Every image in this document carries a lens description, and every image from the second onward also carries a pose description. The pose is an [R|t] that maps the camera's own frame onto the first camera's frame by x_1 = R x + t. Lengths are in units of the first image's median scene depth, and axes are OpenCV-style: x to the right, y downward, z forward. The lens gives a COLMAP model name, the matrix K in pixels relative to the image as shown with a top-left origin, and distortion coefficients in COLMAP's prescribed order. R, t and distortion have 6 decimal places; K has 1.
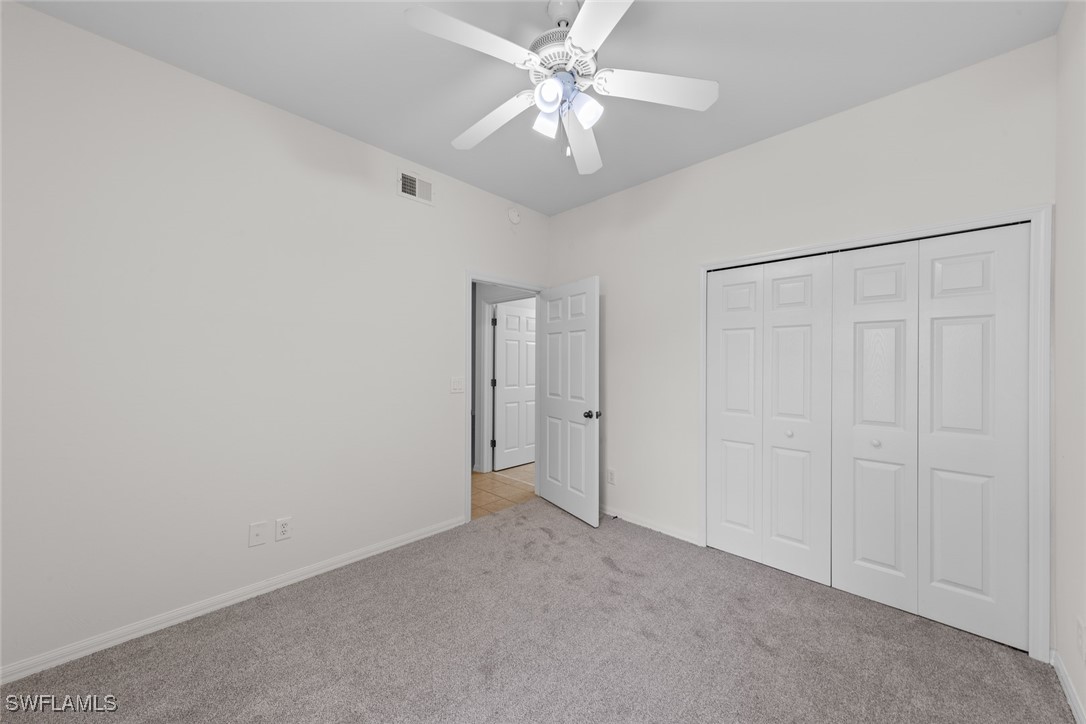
lens RADIAL K [[395.0, 0, 542.8], [0, 395.0, 361.6], [0, 0, 1]] dist [0.003477, 0.000030]
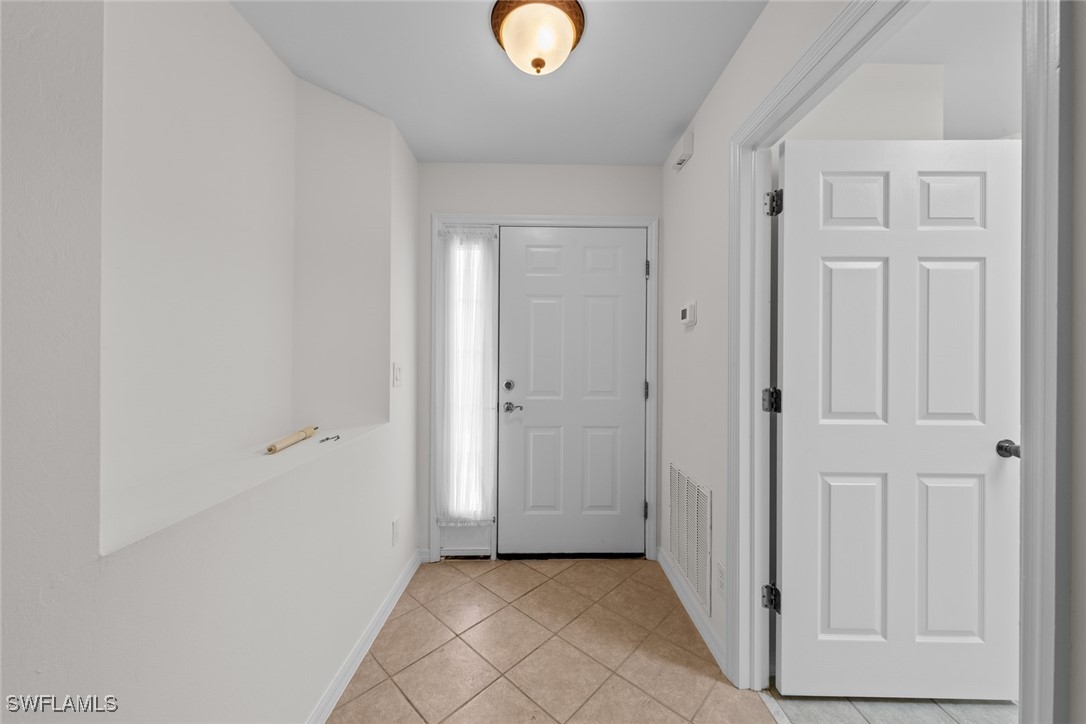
lens RADIAL K [[395.0, 0, 546.1], [0, 395.0, 351.6], [0, 0, 1]] dist [0.003477, 0.000030]
pose [[0.680321, -0.003909, -0.732903, -0.018182], [-0.002546, 0.999967, -0.007697, 0.017974], [0.732909, 0.007103, 0.680289, 0.652711]]
